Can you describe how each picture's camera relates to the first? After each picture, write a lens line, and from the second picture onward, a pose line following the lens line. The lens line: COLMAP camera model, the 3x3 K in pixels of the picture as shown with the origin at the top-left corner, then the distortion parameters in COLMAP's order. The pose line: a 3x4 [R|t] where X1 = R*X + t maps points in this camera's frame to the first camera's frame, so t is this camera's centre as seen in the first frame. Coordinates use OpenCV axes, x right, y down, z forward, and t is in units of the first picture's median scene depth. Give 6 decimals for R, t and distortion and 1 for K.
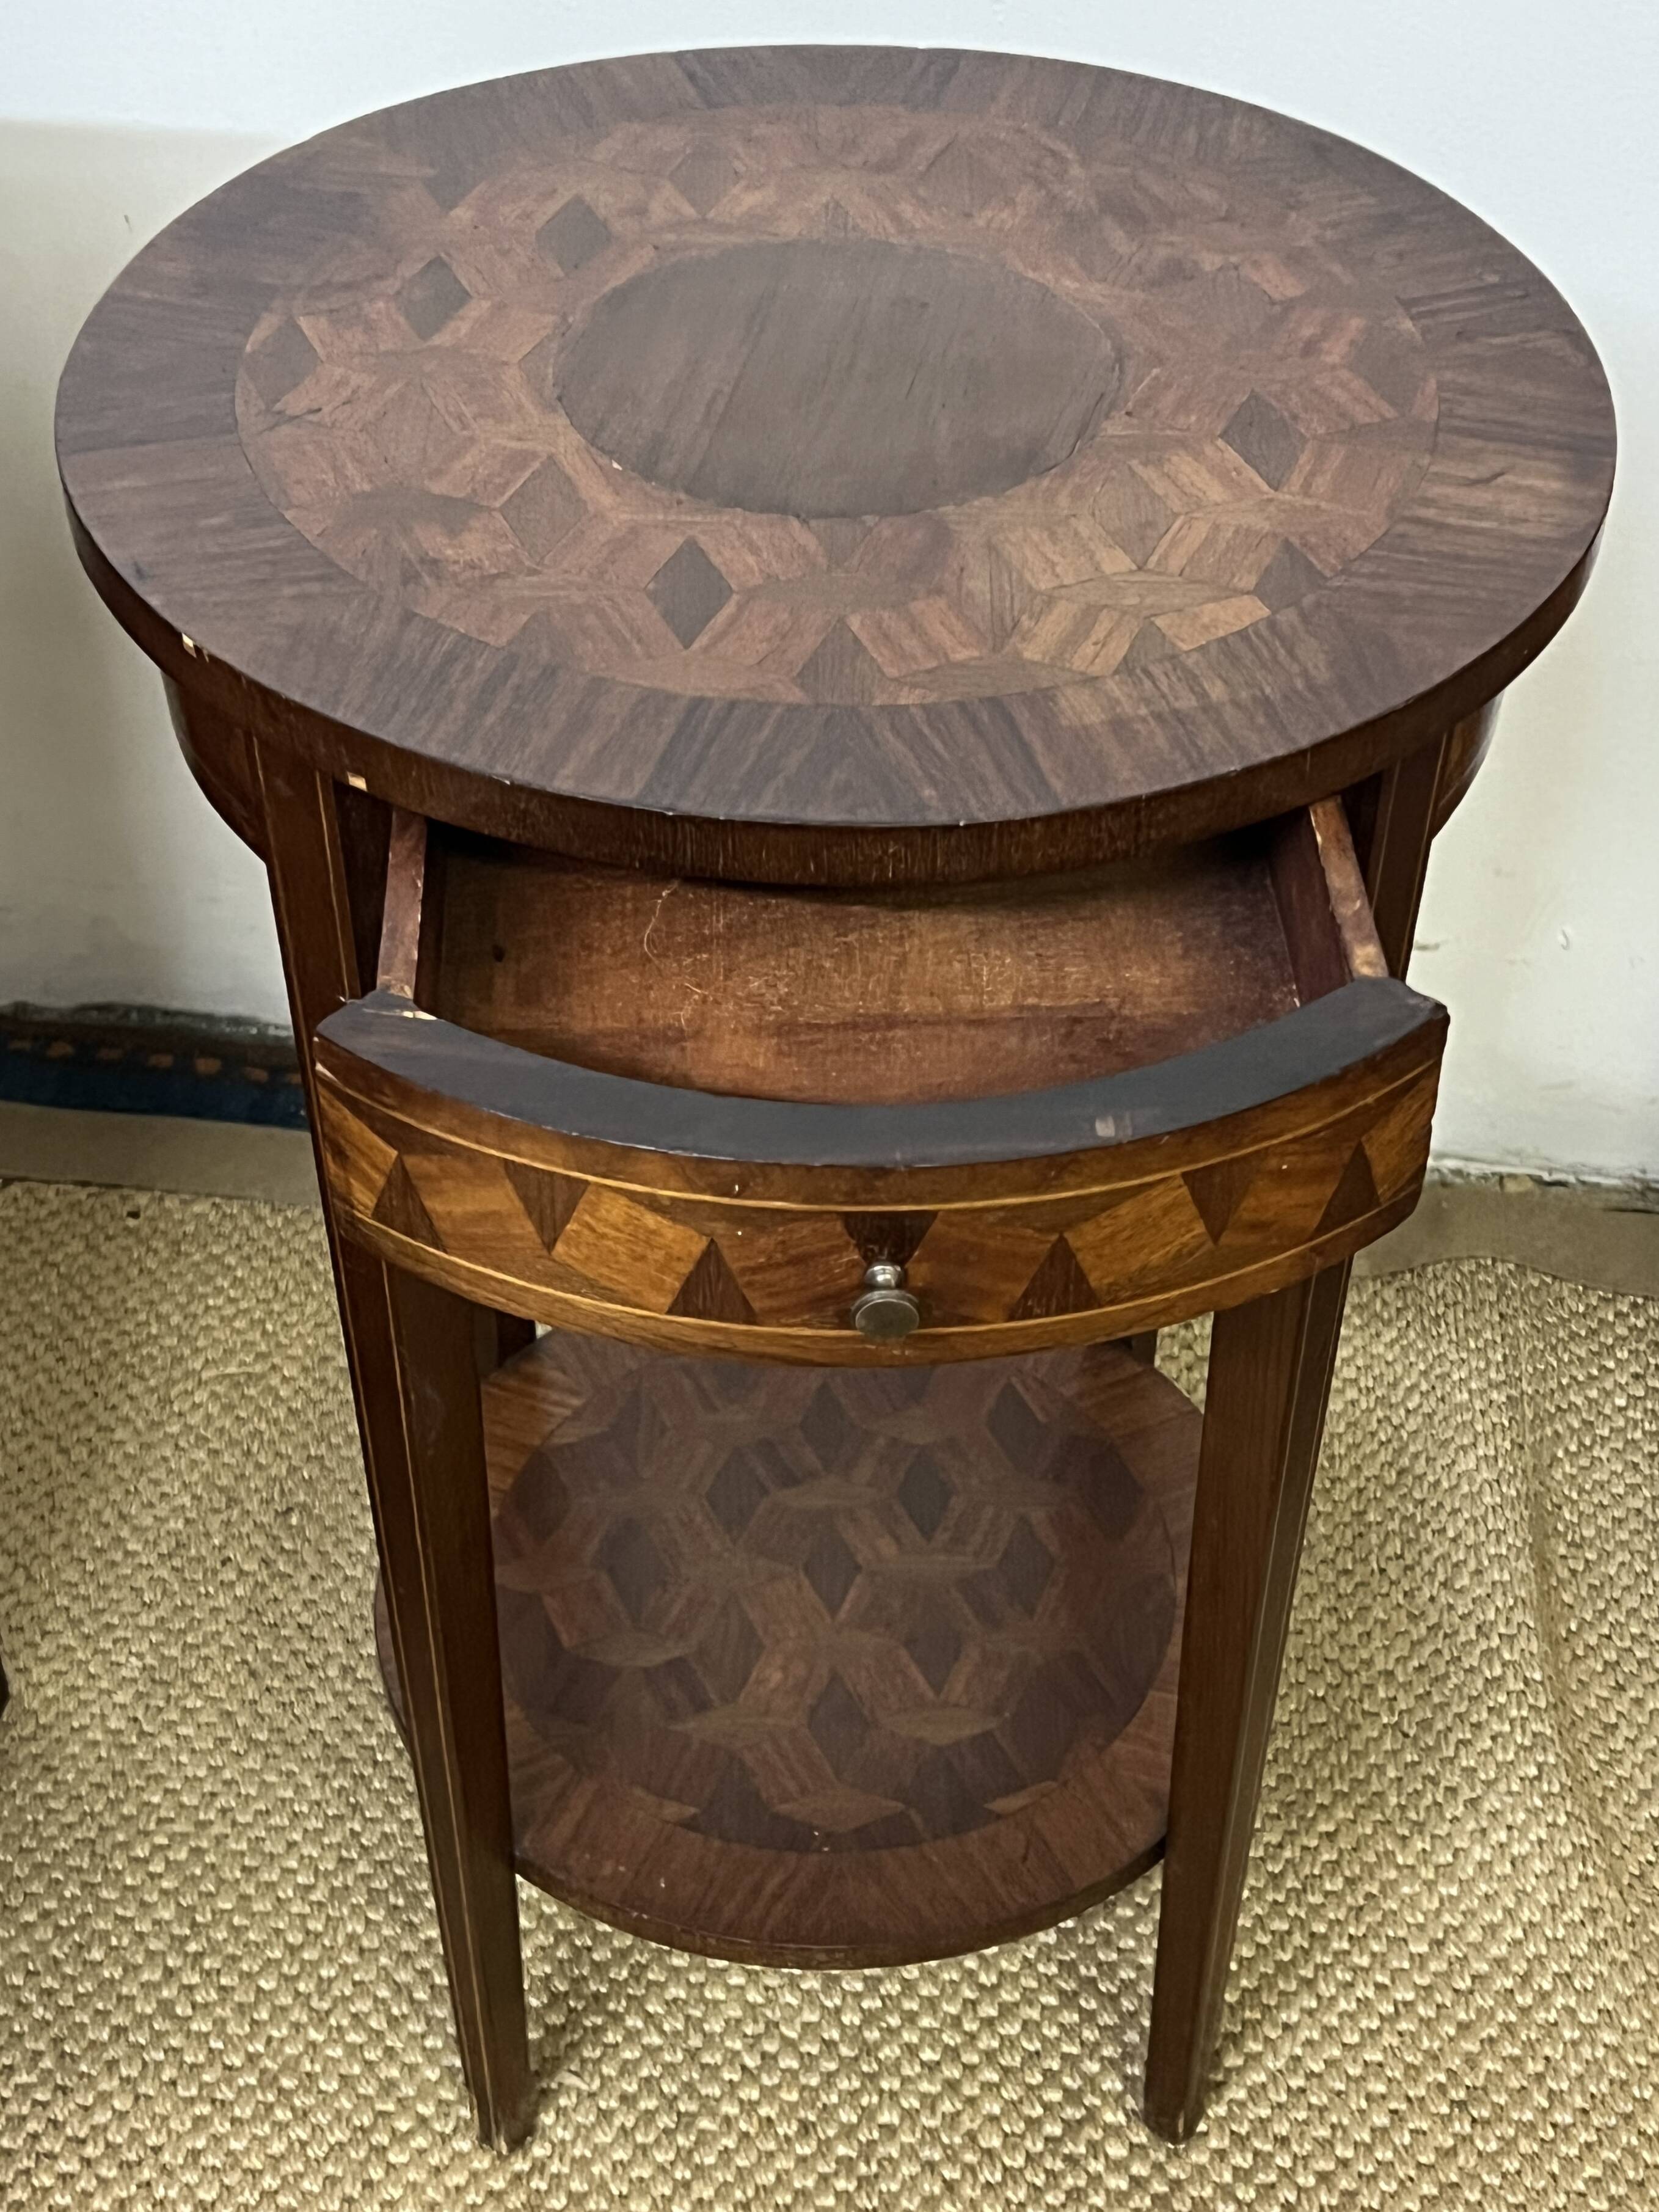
lens RADIAL K [[3294.2, 0, 826.3], [0, 3294.2, 1226.8], [0, 0, 1]] dist [0.243815, -0.957496]
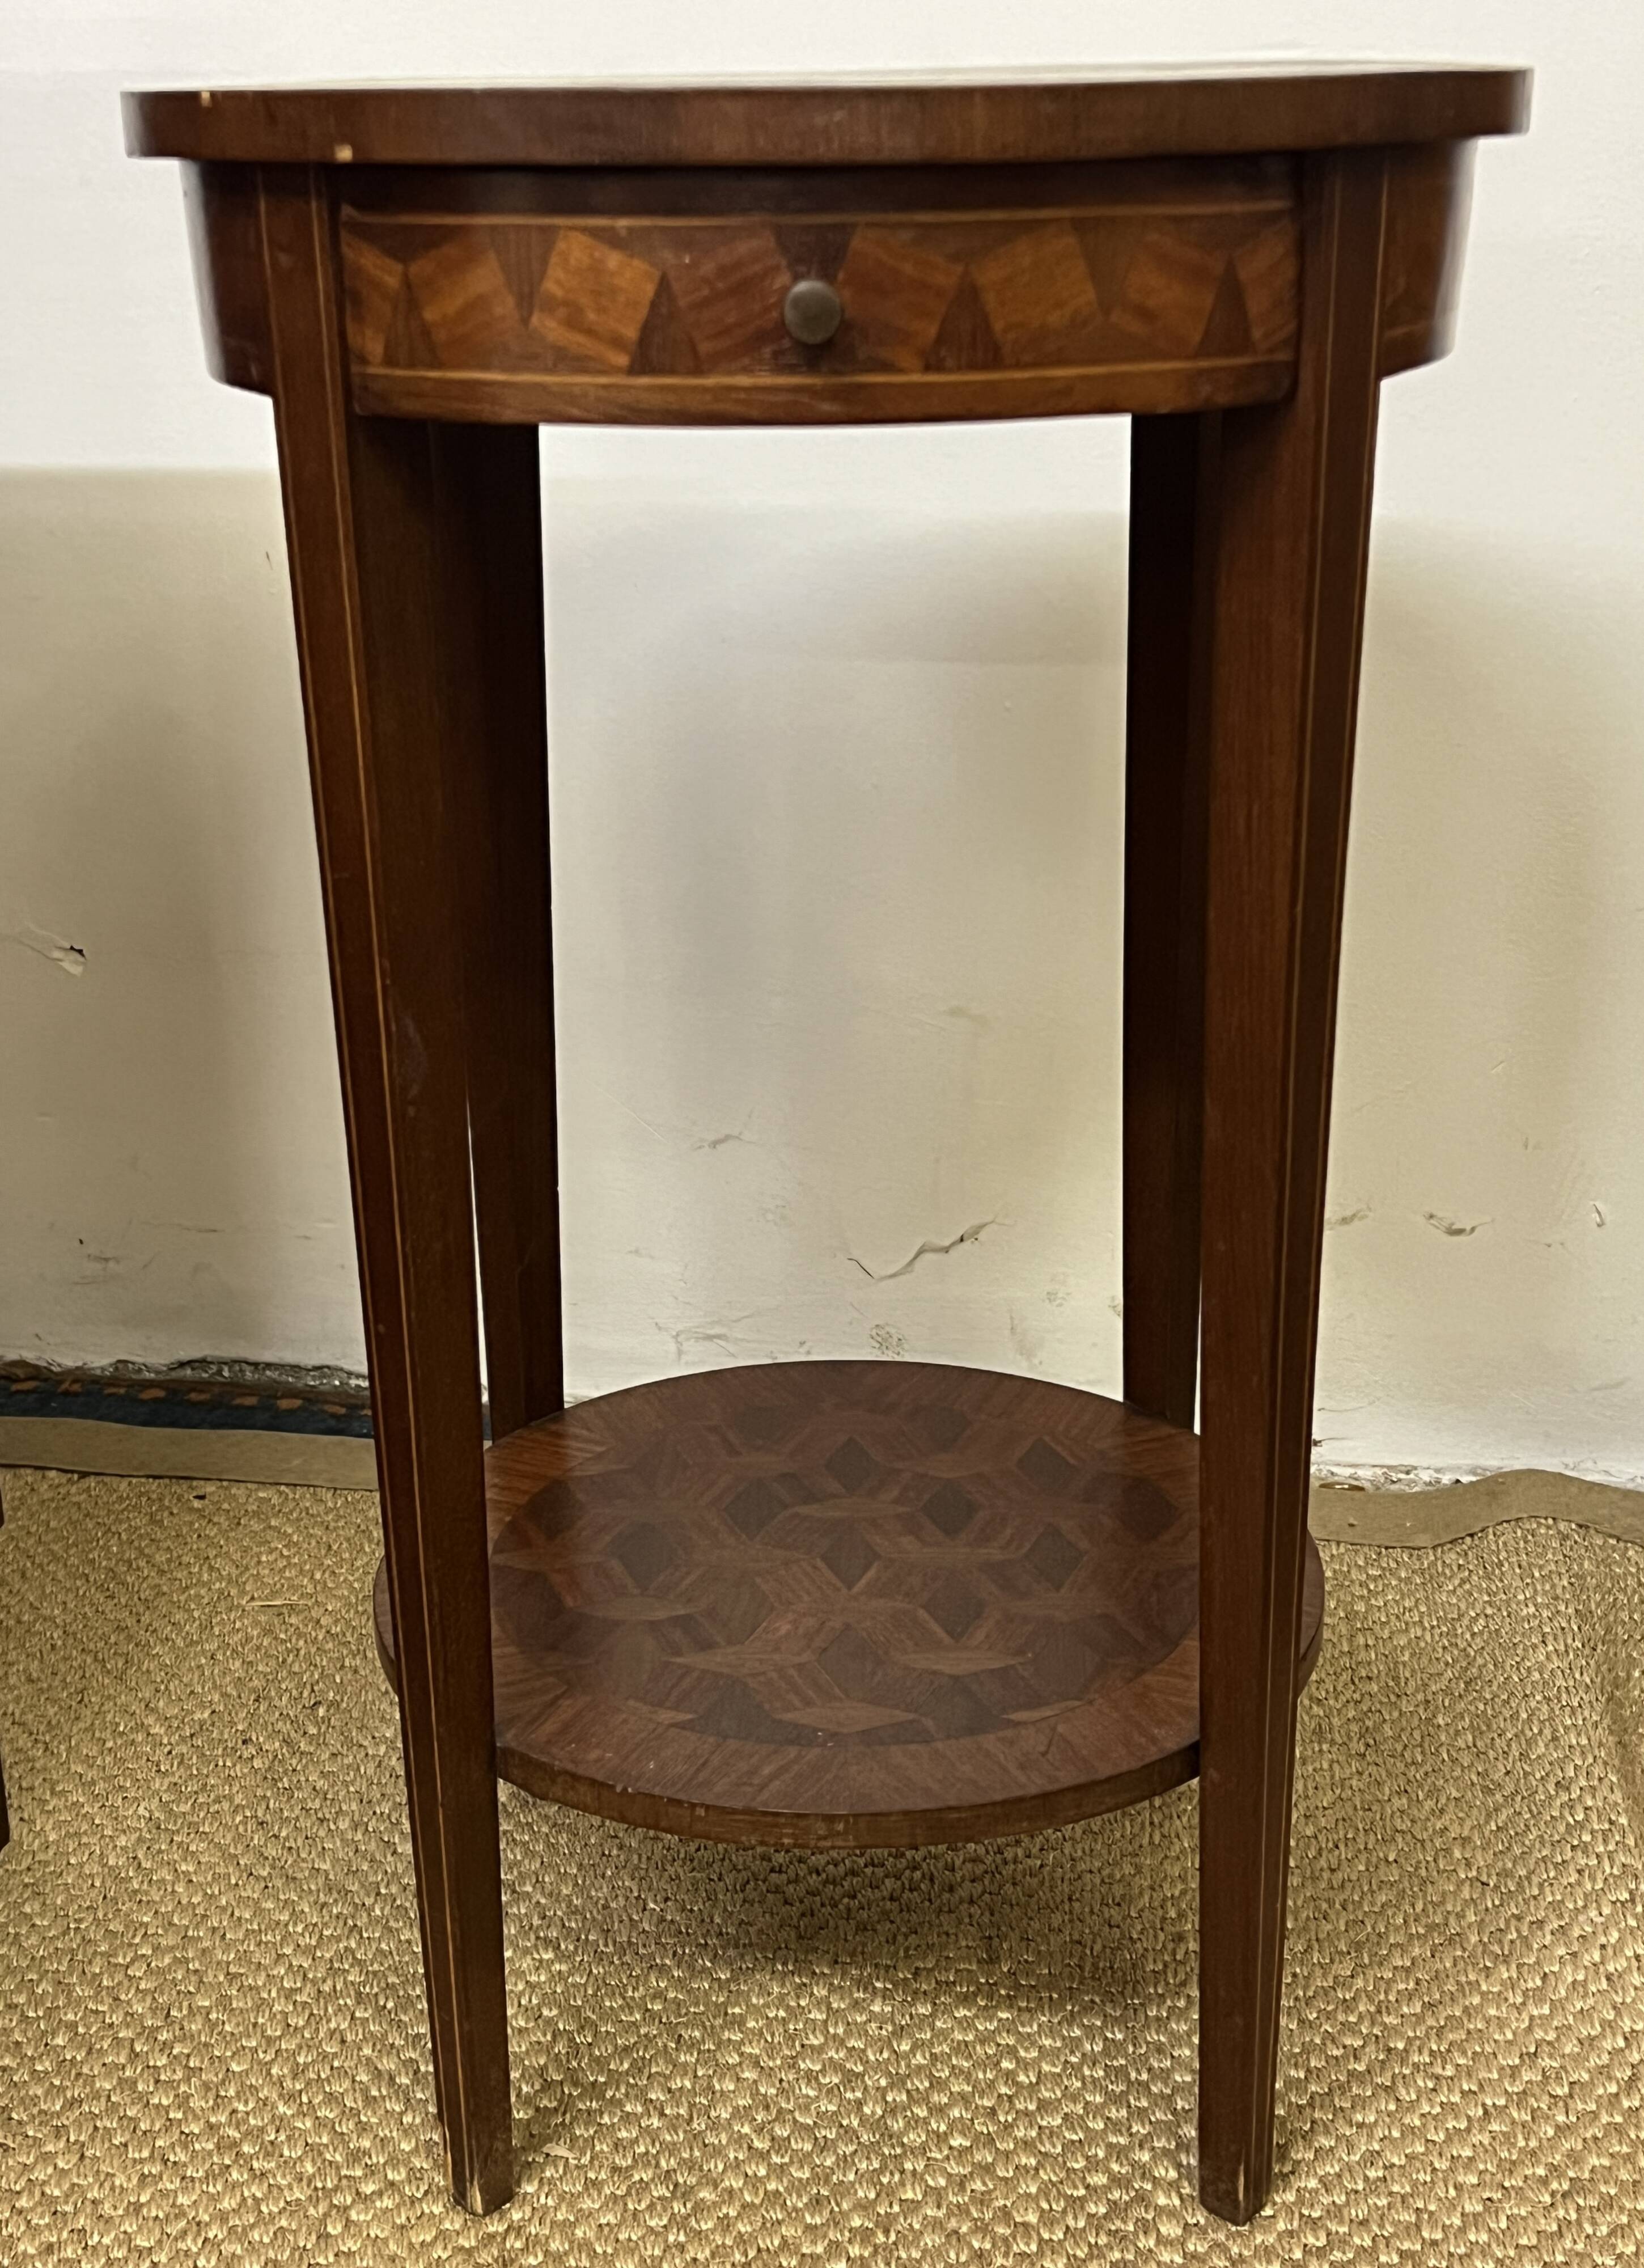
lens RADIAL K [[3020.1, 0, 769.6], [0, 3020.1, 1127.6], [0, 0, 1]] dist [0.156169, -0.429349]
pose [[0.997906, -0.004226, -0.064545, 0.034460], [-0.021402, 0.920086, -0.391131, 0.322501], [0.061040, 0.391694, 0.918069, 0.138463]]
